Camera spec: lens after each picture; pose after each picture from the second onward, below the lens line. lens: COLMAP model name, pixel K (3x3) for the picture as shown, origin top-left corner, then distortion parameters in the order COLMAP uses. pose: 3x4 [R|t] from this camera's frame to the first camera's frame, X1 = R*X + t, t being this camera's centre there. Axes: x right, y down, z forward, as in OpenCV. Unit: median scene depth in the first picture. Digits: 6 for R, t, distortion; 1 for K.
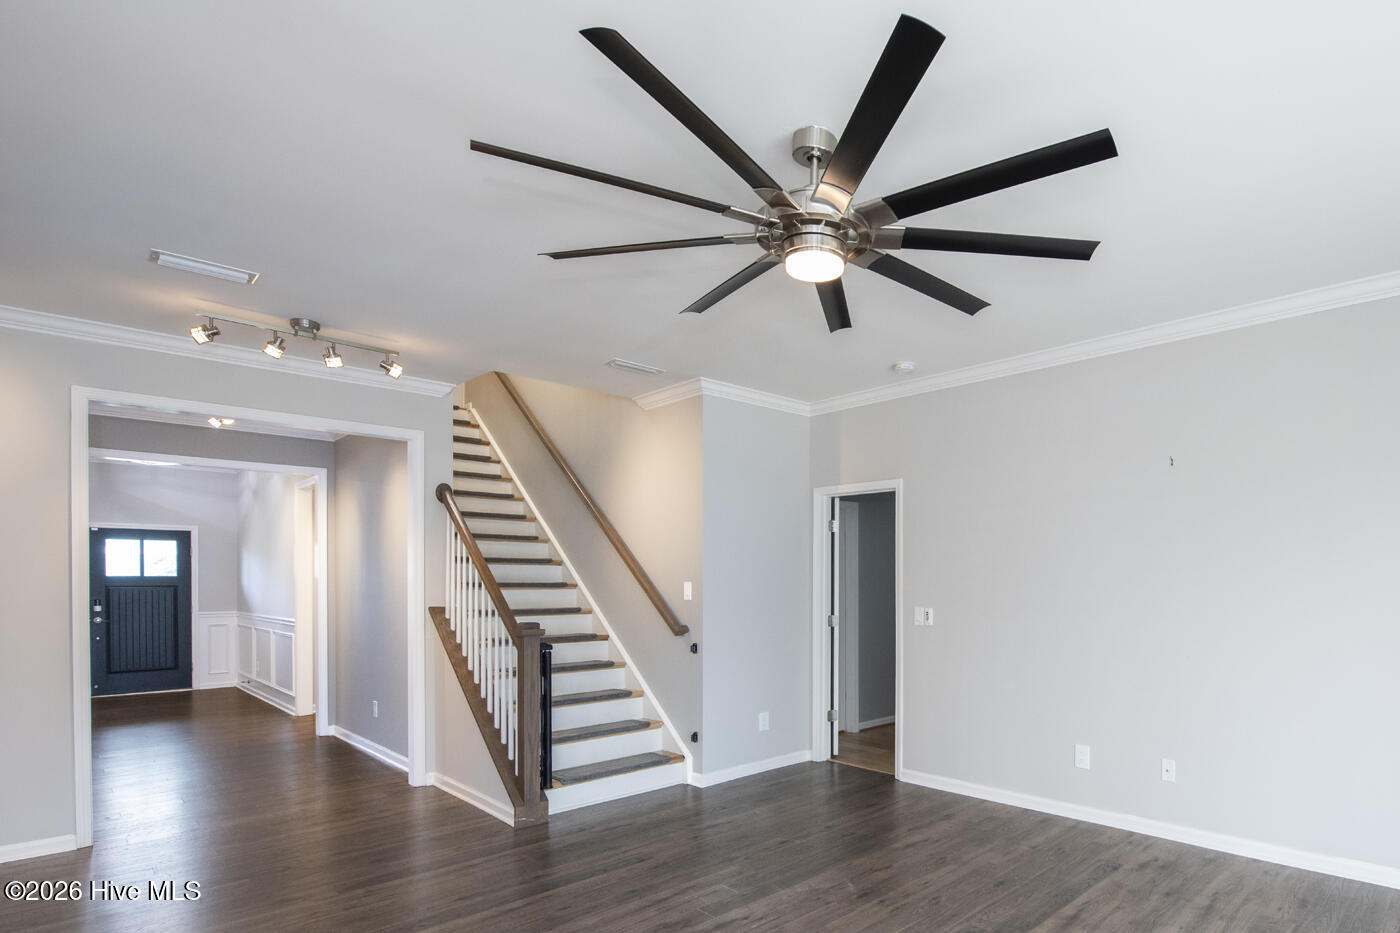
lens RADIAL K [[623.1, 0, 699.6], [0, 623.1, 586.1], [0, 0, 1]] dist [-0.025585, -0.000234]
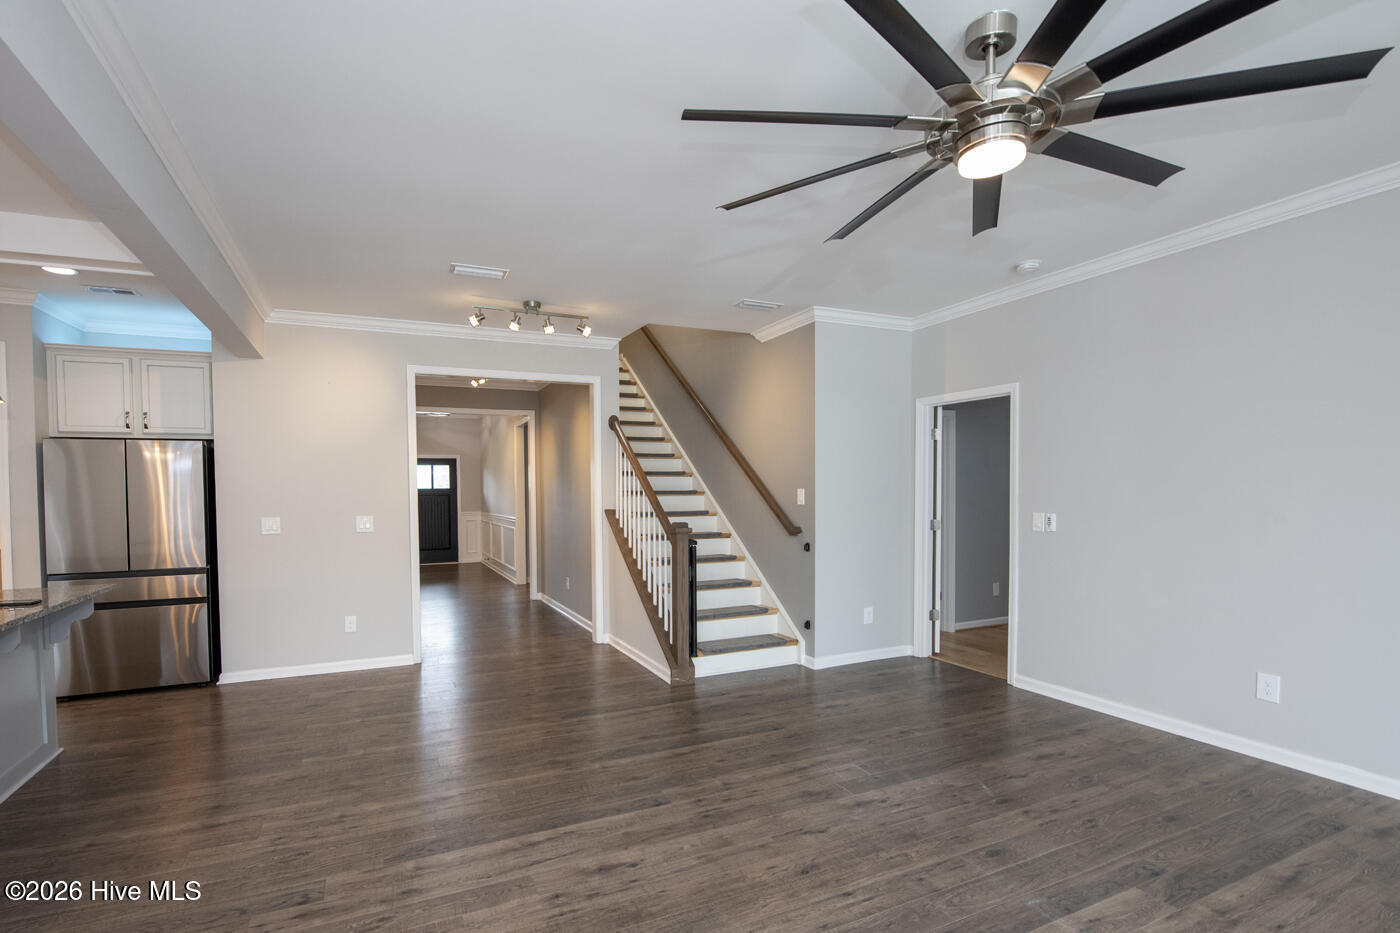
lens RADIAL K [[610.2, 0, 699.7], [0, 610.2, 503.8], [0, 0, 1]] dist [-0.029844, 0.000066]
pose [[0.906715, 0.002115, -0.421738, 0.276698], [0.007431, 0.999752, 0.020989, -0.004015], [0.421678, -0.022165, 0.906475, -0.089228]]
